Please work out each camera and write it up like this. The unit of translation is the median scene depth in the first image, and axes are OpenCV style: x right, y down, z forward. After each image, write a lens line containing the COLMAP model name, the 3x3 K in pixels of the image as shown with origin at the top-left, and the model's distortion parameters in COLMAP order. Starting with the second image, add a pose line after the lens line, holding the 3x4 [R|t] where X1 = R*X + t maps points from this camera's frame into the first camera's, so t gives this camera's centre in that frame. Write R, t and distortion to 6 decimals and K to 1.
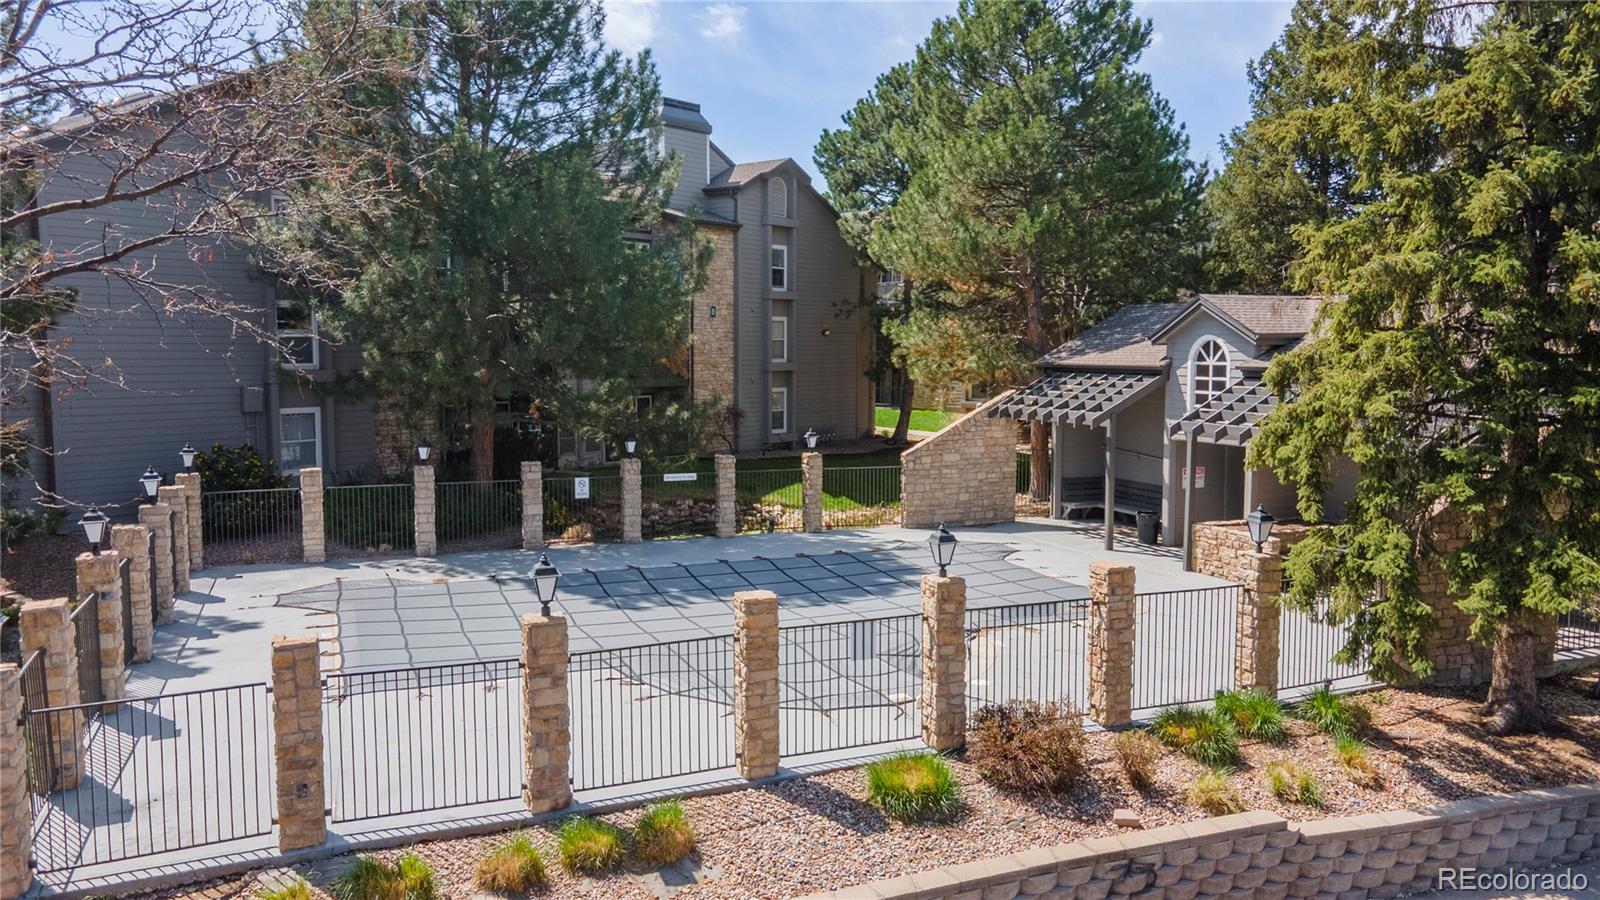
lens RADIAL K [[1185.7, 0, 800.4], [0, 1185.7, 451.8], [0, 0, 1]] dist [0.045552, 0.001341]
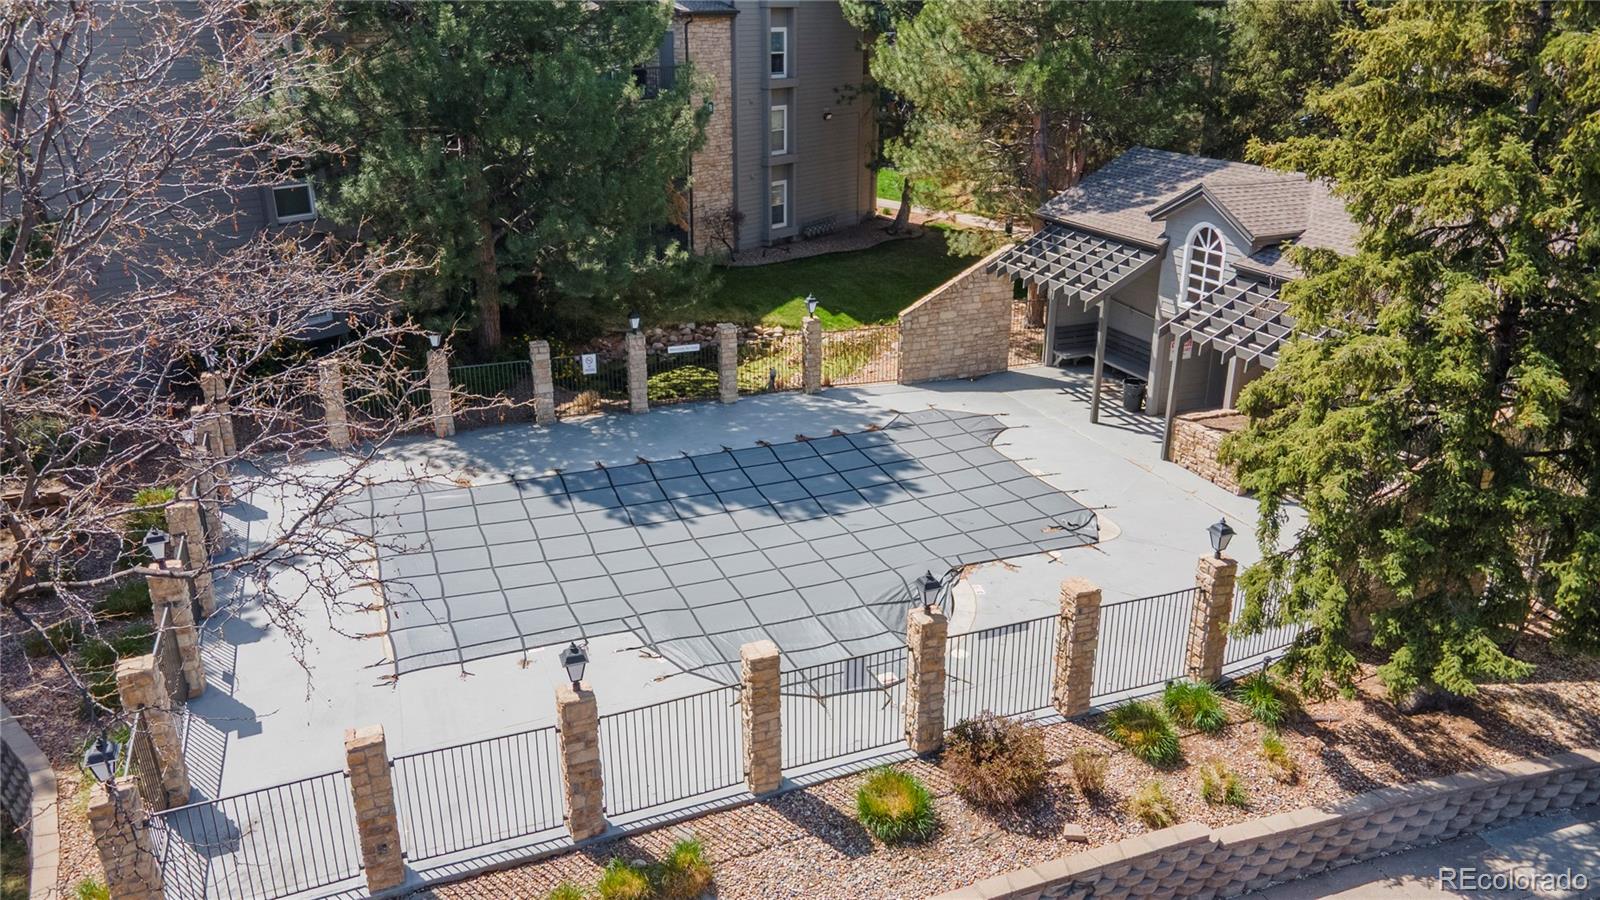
lens RADIAL K [[1185.7, 0, 800.5], [0, 1185.7, 449.9], [0, 0, 1]] dist [0.045552, 0.001341]
pose [[0.999999, 0.001660, 0.000325, 0.000085], [-0.001686, 0.962078, 0.272768, -0.327002], [0.000141, -0.272768, 0.962080, -0.030732]]
